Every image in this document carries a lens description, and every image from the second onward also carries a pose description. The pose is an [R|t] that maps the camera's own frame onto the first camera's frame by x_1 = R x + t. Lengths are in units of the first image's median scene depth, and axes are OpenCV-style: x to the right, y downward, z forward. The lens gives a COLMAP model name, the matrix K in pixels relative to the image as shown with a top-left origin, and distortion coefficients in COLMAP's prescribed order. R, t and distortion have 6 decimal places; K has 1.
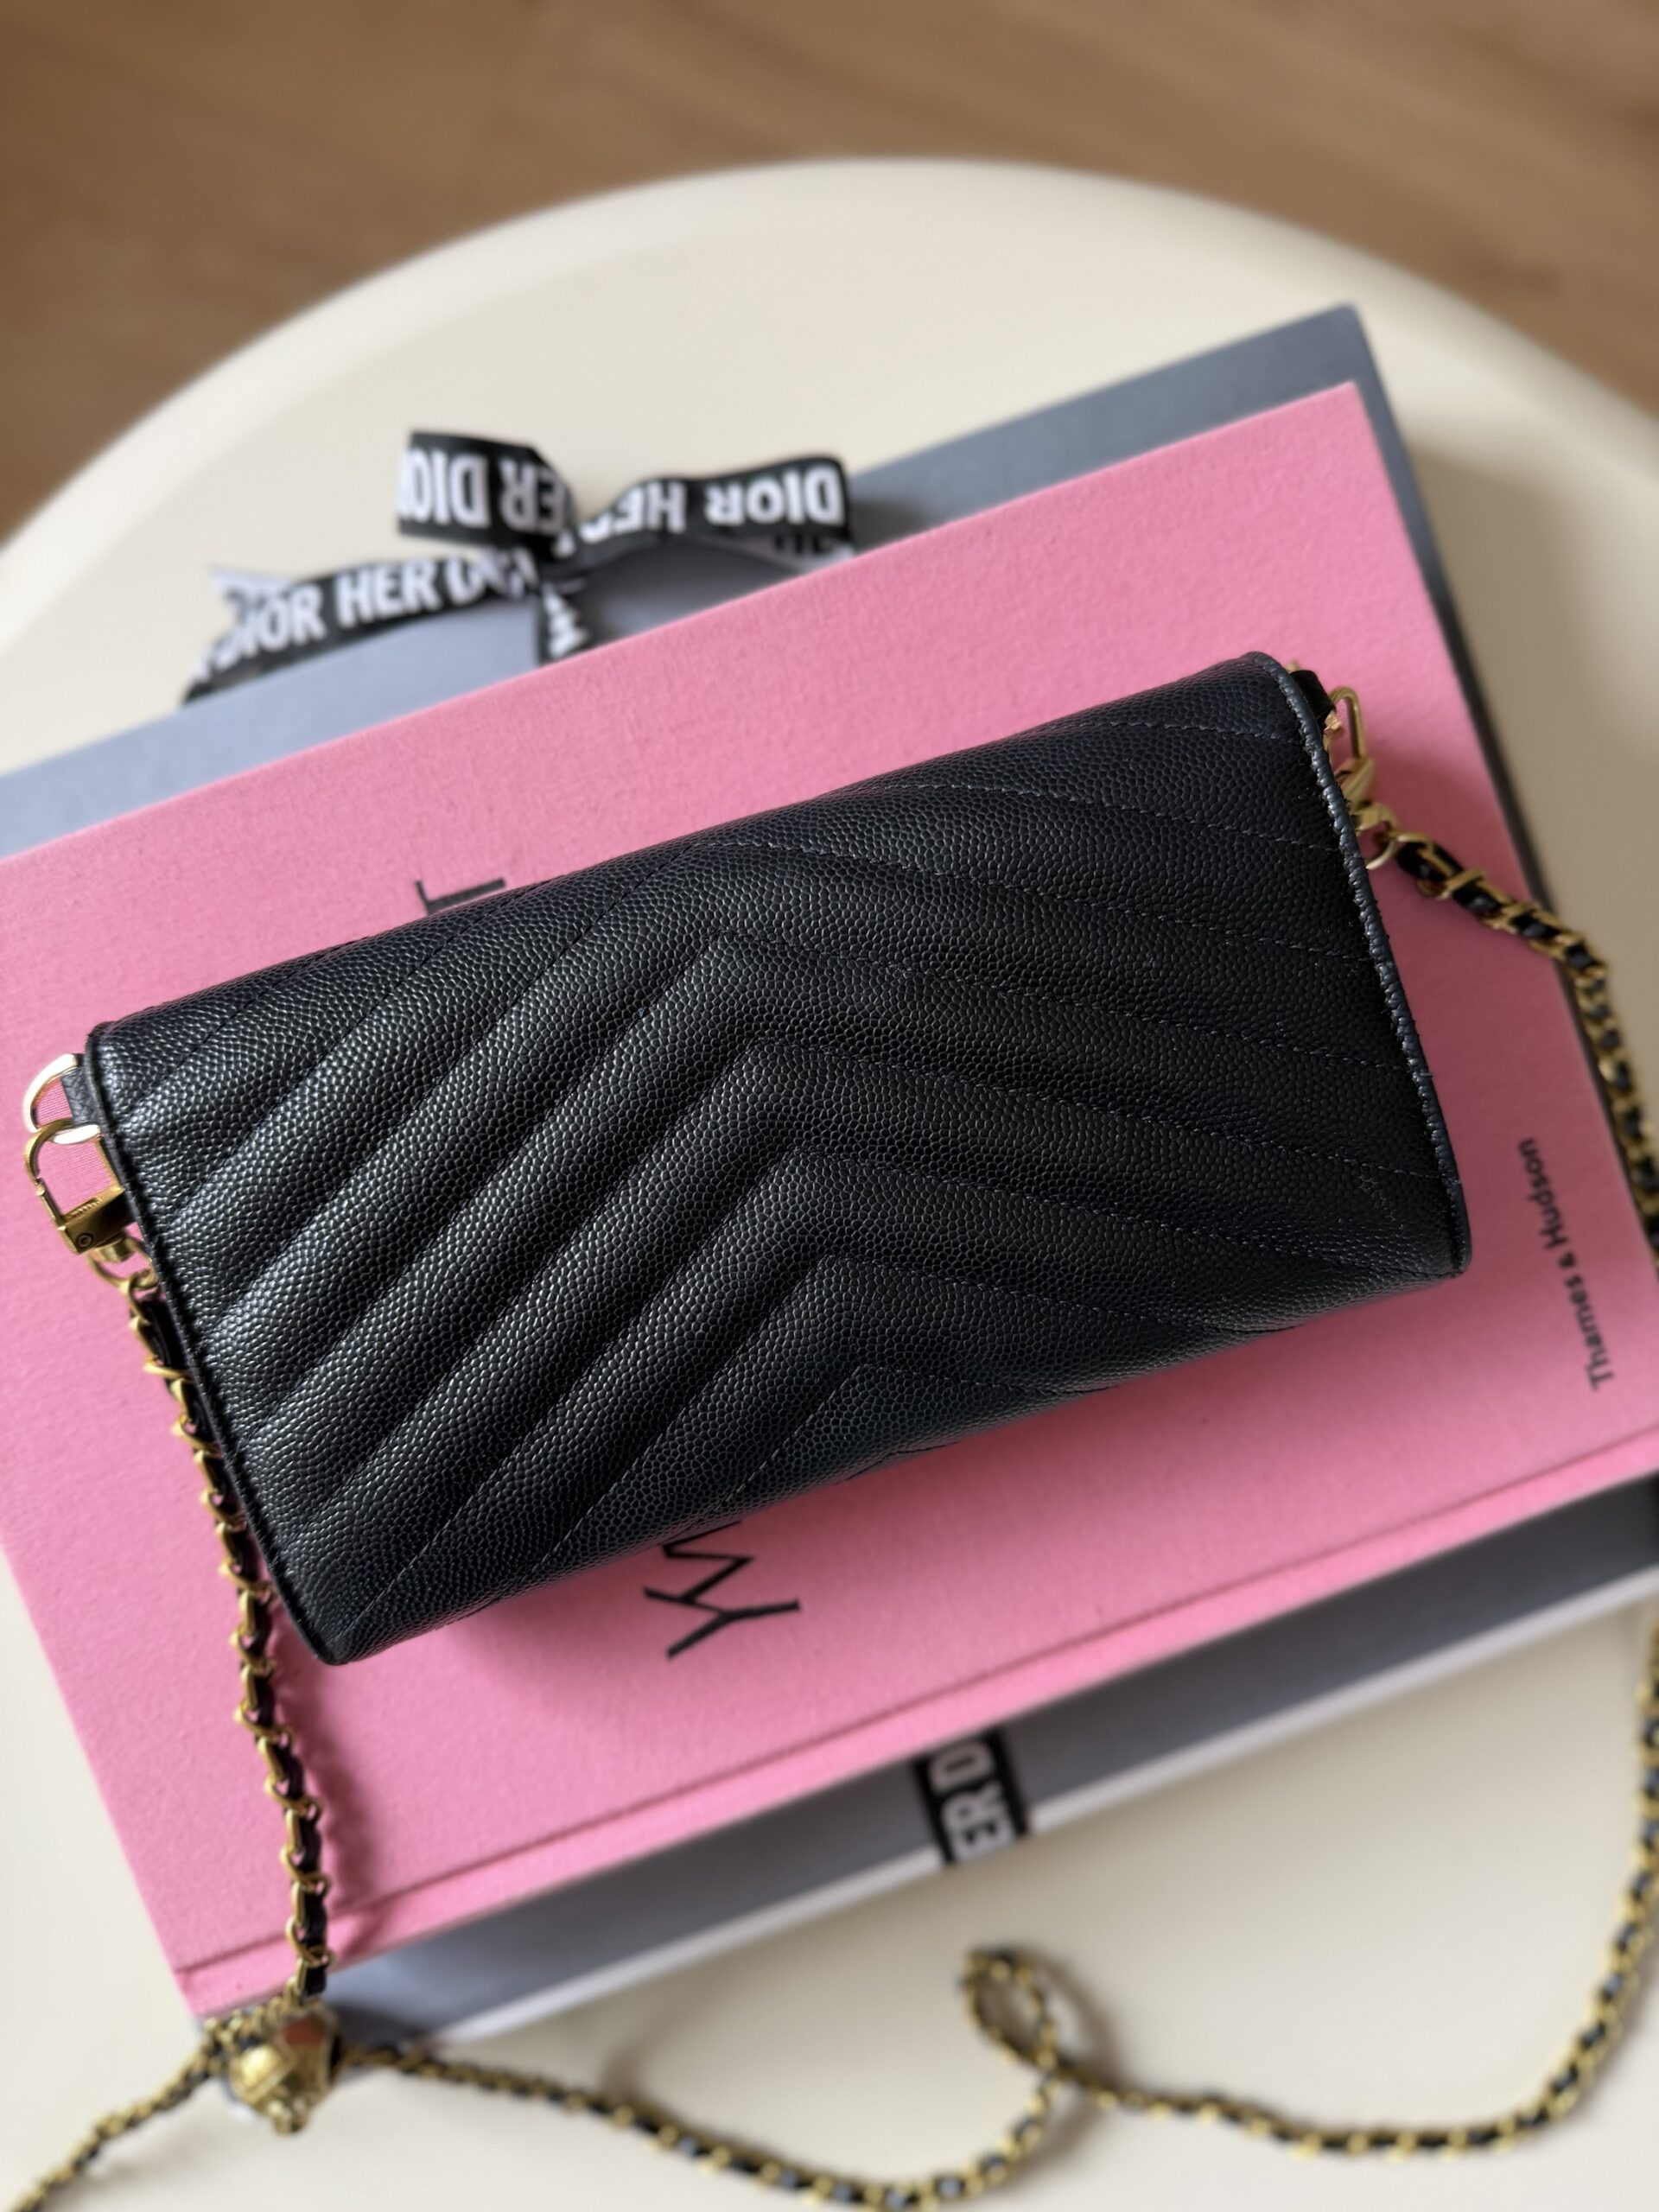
lens RADIAL K [[1538.4, 0, 840.6], [0, 1538.4, 1101.9], [0, 0, 1]] dist [-0.021754, -0.102734]
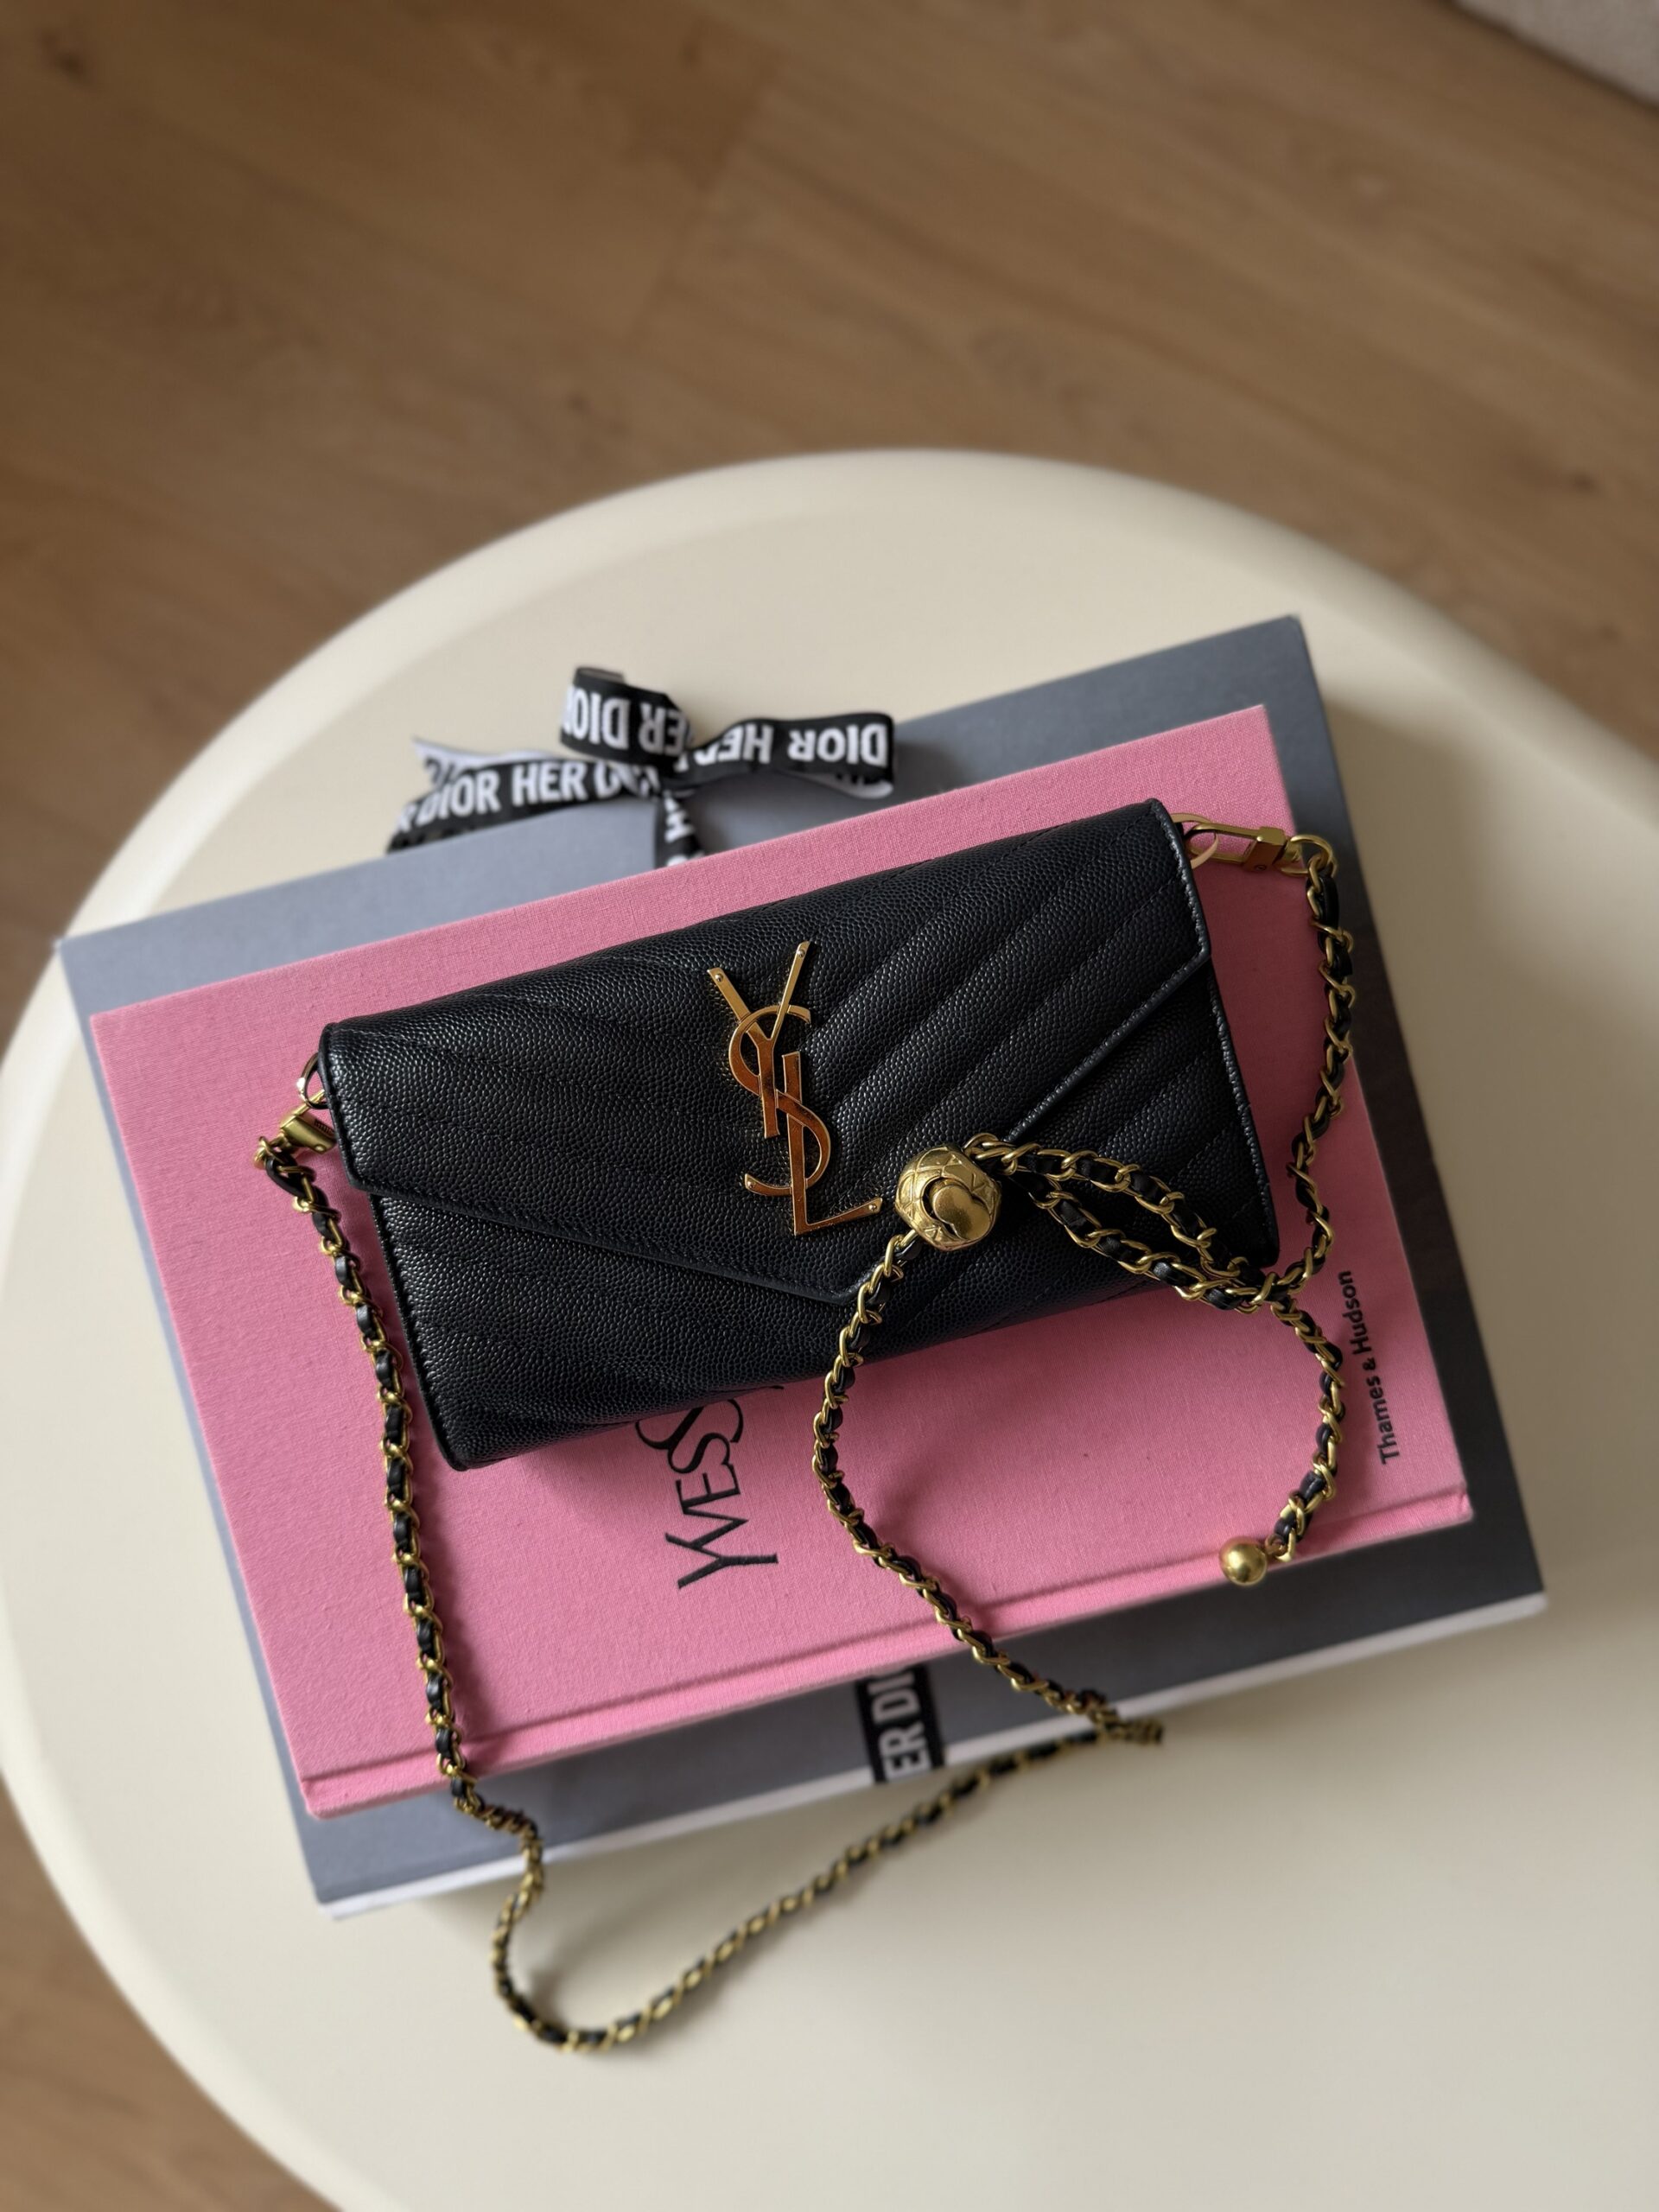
lens RADIAL K [[1454.8, 0, 836.2], [0, 1454.8, 1108.4], [0, 0, 1]] dist [0.002735, -0.054028]
pose [[0.994539, 0.090885, -0.051301, 0.050799], [-0.092098, 0.995511, -0.021791, -0.045147], [0.049090, 0.026397, 0.998445, -0.281345]]
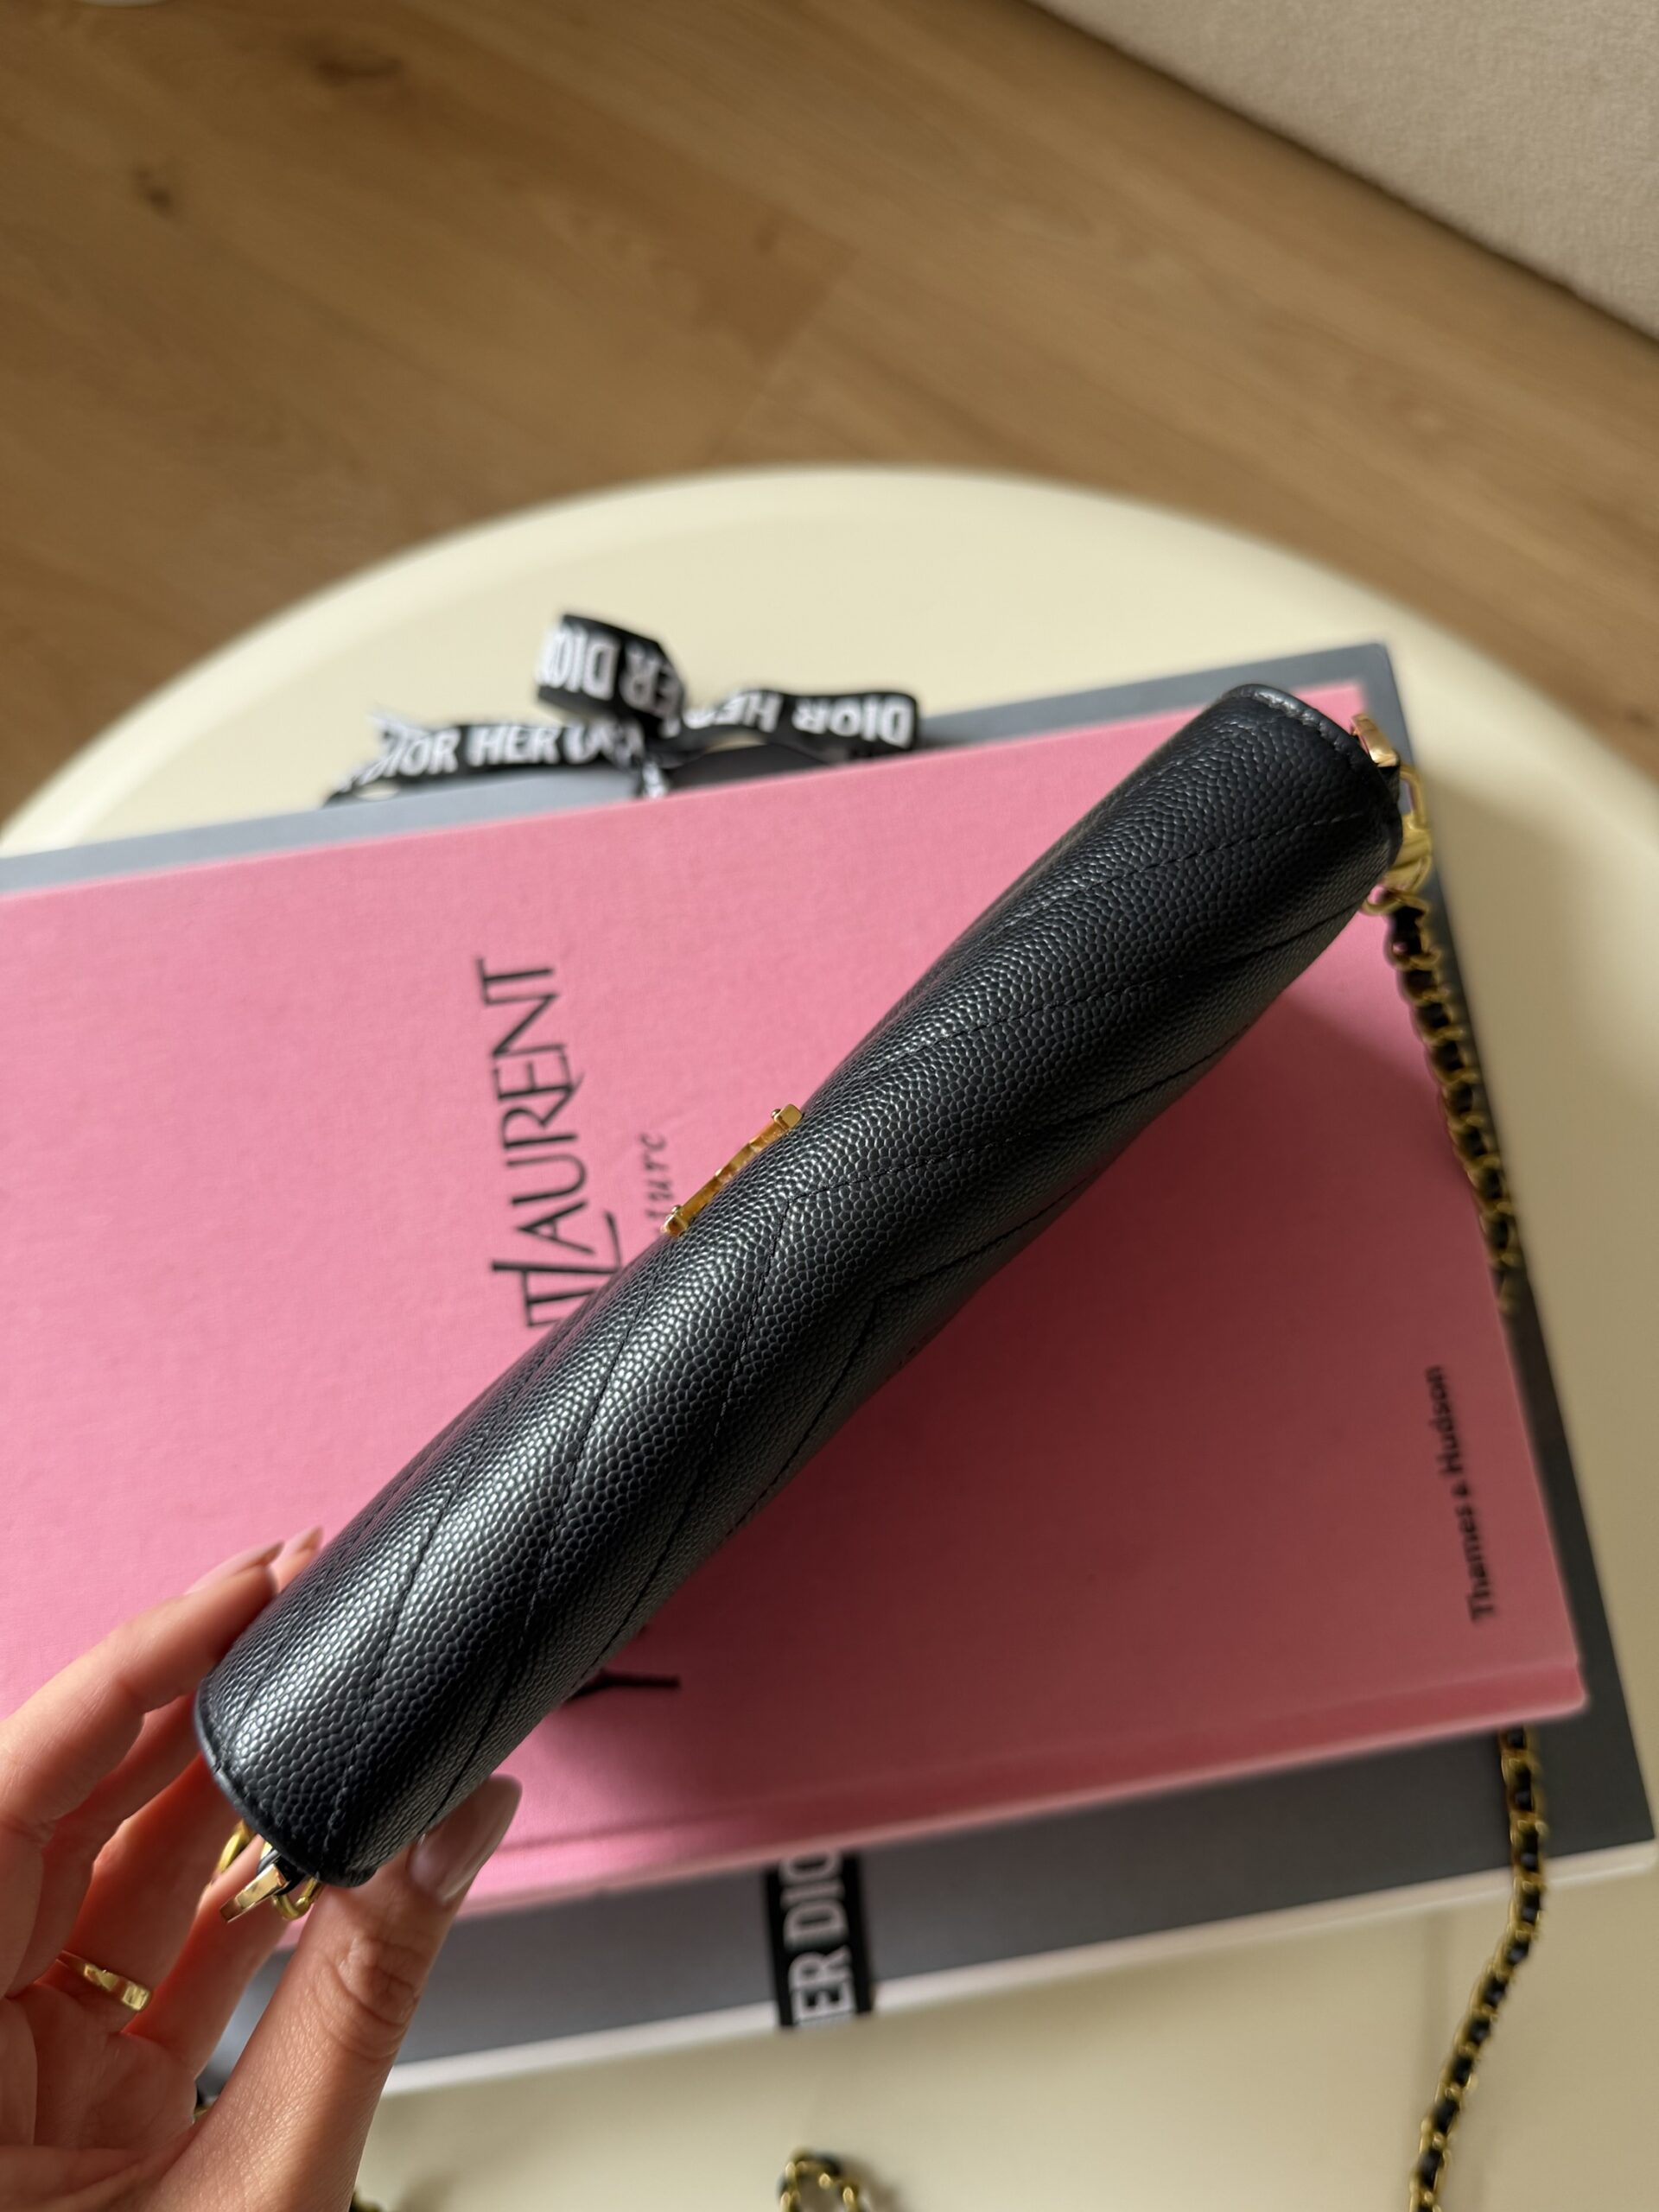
lens RADIAL K [[1523.7, 0, 826.8], [0, 1523.7, 1119.2], [0, 0, 1]] dist [0.001026, -0.098775]
pose [[0.982416, 0.173160, -0.069820, 0.070914], [-0.183333, 0.965440, -0.185242, 0.120473], [0.035331, 0.194785, 0.980209, -0.079865]]
